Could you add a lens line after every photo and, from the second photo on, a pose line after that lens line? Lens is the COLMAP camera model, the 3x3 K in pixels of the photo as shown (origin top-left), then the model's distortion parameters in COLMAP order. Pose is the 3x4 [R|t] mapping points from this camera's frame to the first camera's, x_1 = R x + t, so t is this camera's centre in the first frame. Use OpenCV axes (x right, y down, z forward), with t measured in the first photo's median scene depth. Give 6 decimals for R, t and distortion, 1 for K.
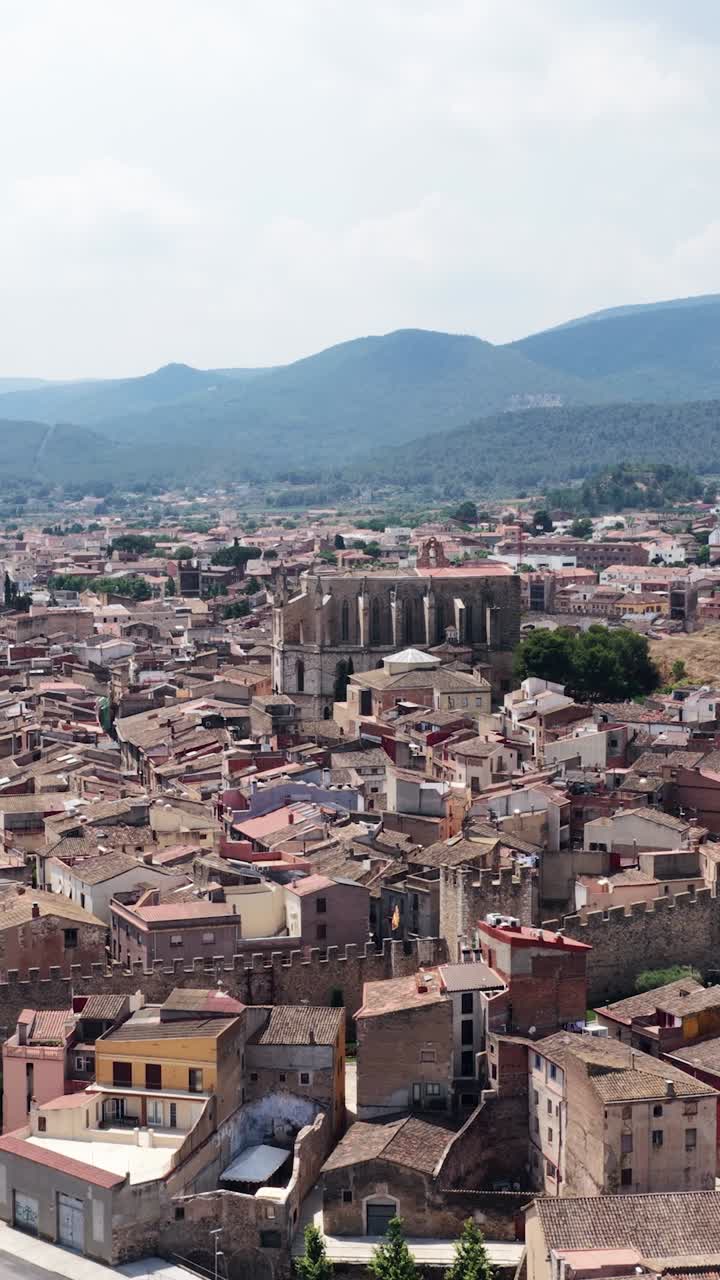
lens RADIAL K [[2192.9, 0, 363.5], [0, 2192.9, 638.9], [0, 0, 1]] dist [-0.009538, 0.000000]
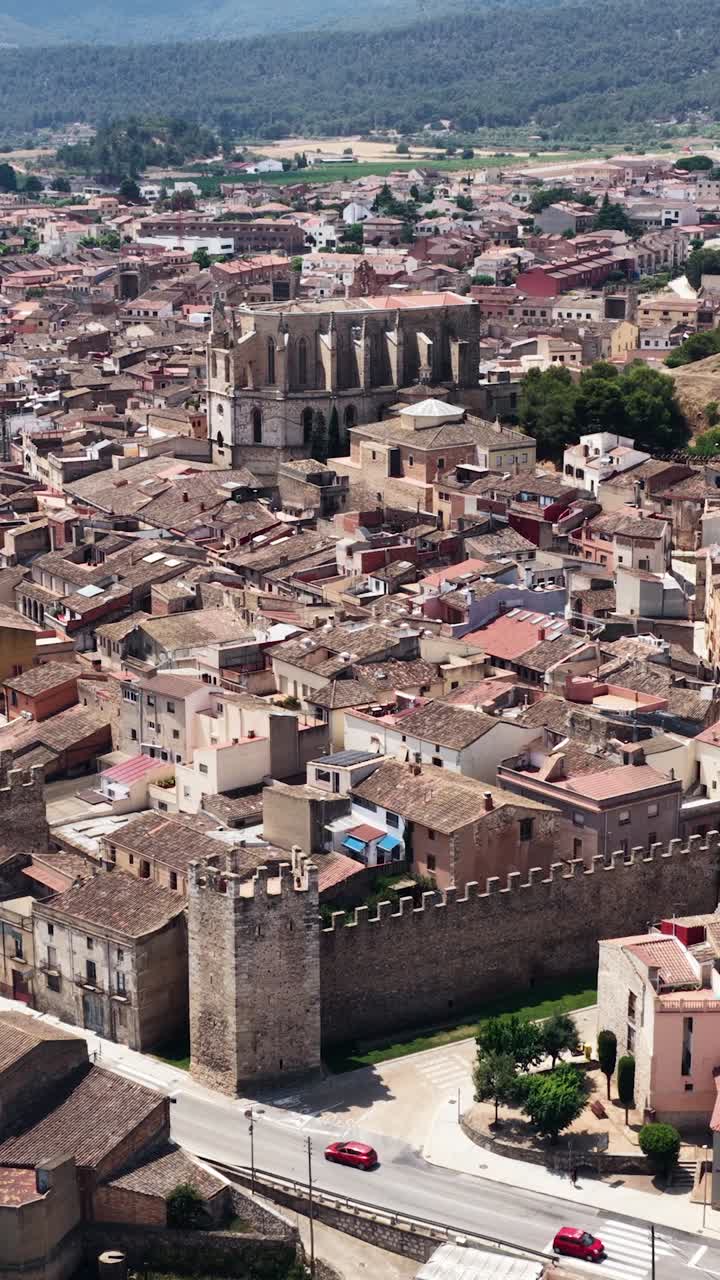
lens RADIAL K [[2192.9, 0, 370.9], [0, 2192.9, 637.2], [0, 0, 1]] dist [-0.009538, 0.000000]
pose [[0.957845, -0.068698, 0.278951, -0.241884], [0.022700, 0.986050, 0.164893, -0.044751], [-0.286388, -0.151610, 0.946043, 0.129266]]
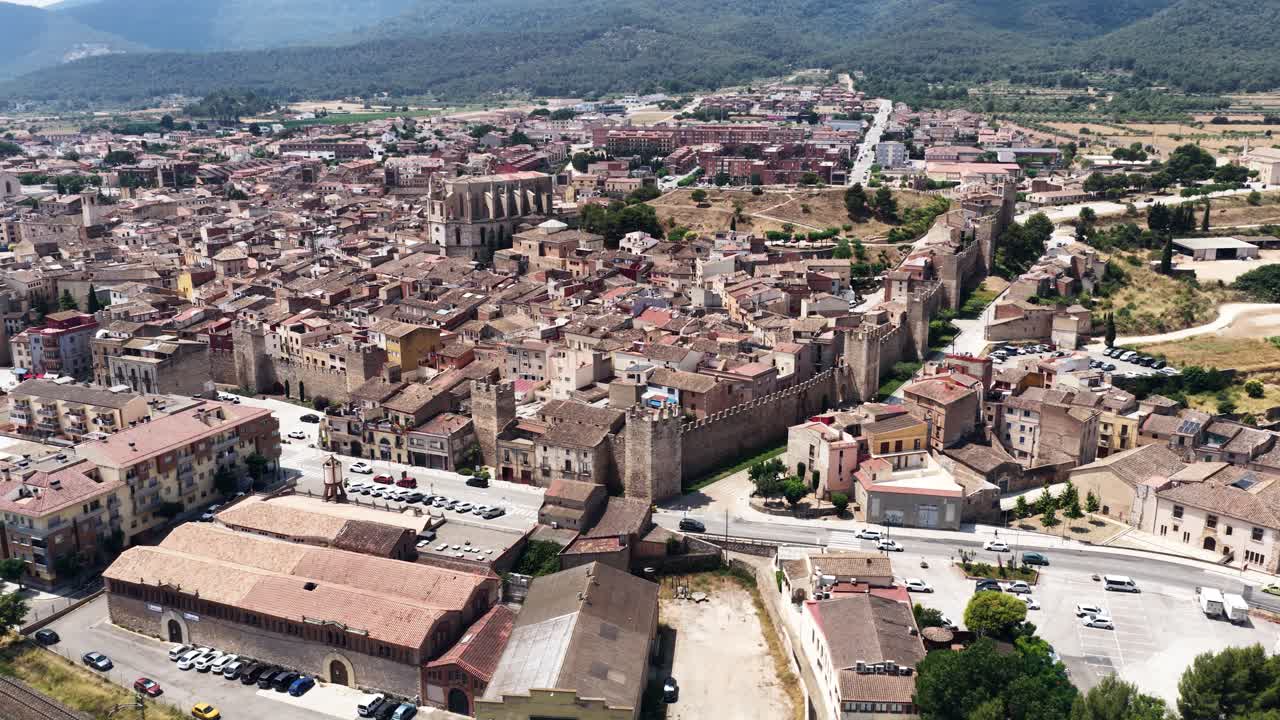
lens RADIAL K [[1093.2, 0, 650.5], [0, 1093.2, 355.7], [0, 0, 1]] dist [-0.000116, -0.010855]
pose [[0.827791, -0.135121, 0.544521, -0.420374], [0.042474, 0.982872, 0.179328, -0.043950], [-0.559426, -0.125318, 0.819352, 0.128112]]
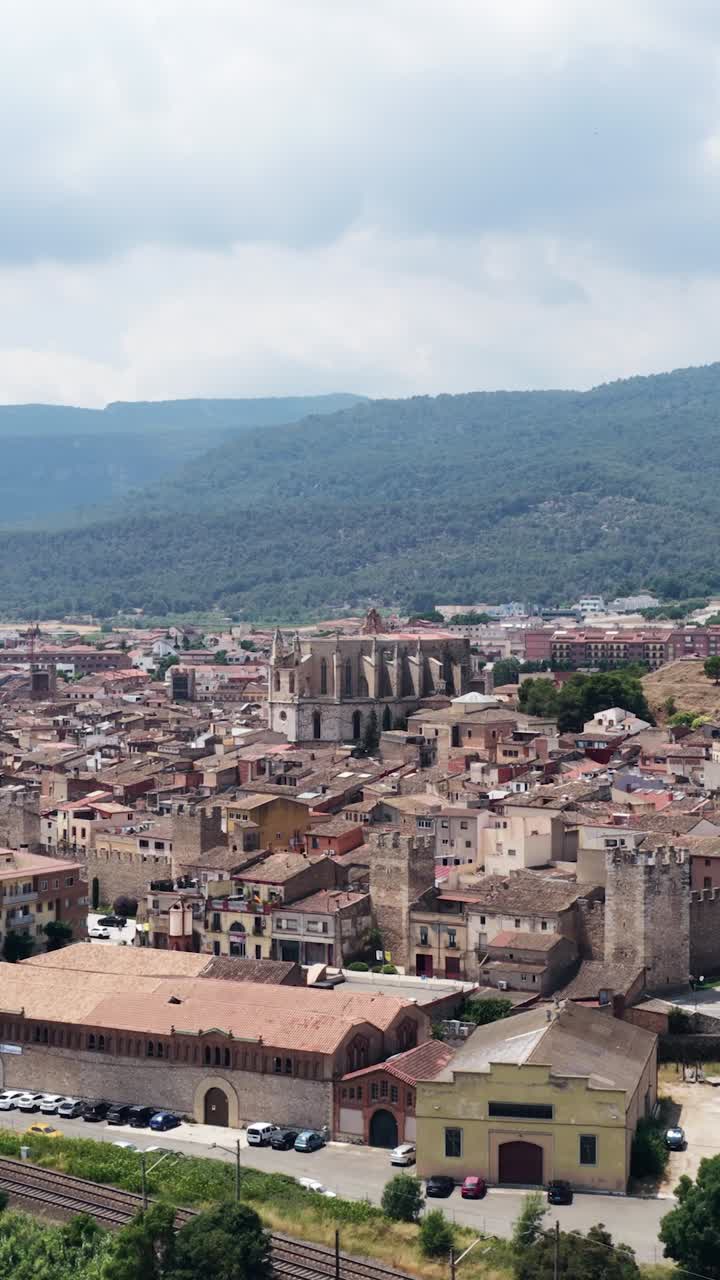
lens RADIAL K [[2192.9, 0, 348.3], [0, 2192.9, 649.8], [0, 0, 1]] dist [-0.009538, 0.000000]
pose [[0.890949, -0.002472, 0.454097, -0.540130], [0.032800, 0.997724, -0.058923, 0.046099], [-0.452918, 0.067391, 0.889001, -0.030415]]
